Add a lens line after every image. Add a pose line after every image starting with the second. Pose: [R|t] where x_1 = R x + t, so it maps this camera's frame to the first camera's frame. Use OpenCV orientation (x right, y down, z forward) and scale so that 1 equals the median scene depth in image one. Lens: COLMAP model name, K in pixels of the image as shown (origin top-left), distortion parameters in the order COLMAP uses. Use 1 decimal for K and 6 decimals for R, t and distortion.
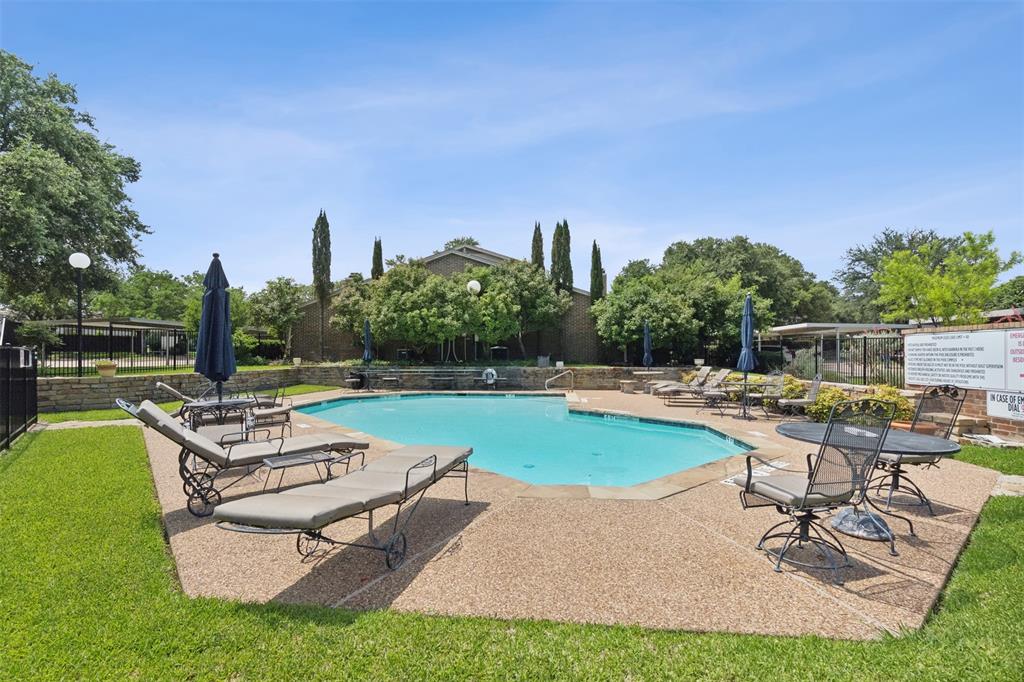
lens RADIAL K [[475.6, 0, 519.3], [0, 475.6, 346.6], [0, 0, 1]] dist [-0.010898, 0.003855]
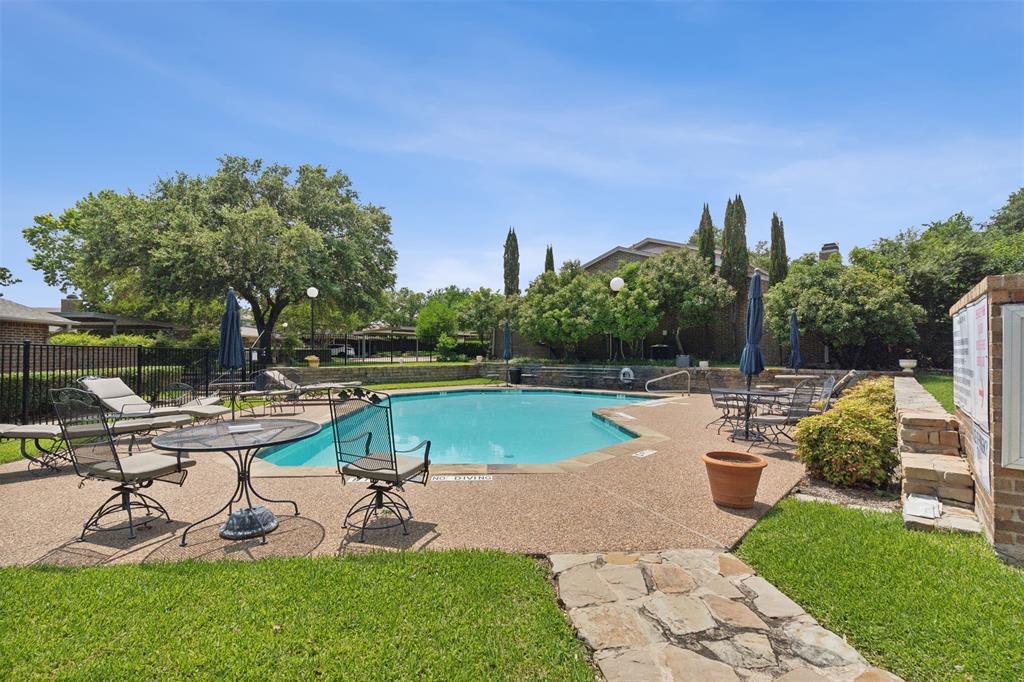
lens RADIAL K [[475.6, 0, 520.3], [0, 475.6, 340.7], [0, 0, 1]] dist [-0.010898, 0.003855]
pose [[0.800518, -0.015816, -0.599099, 0.342660], [0.009710, 0.999863, -0.013420, 0.002370], [0.599229, 0.004926, 0.800562, 0.104355]]
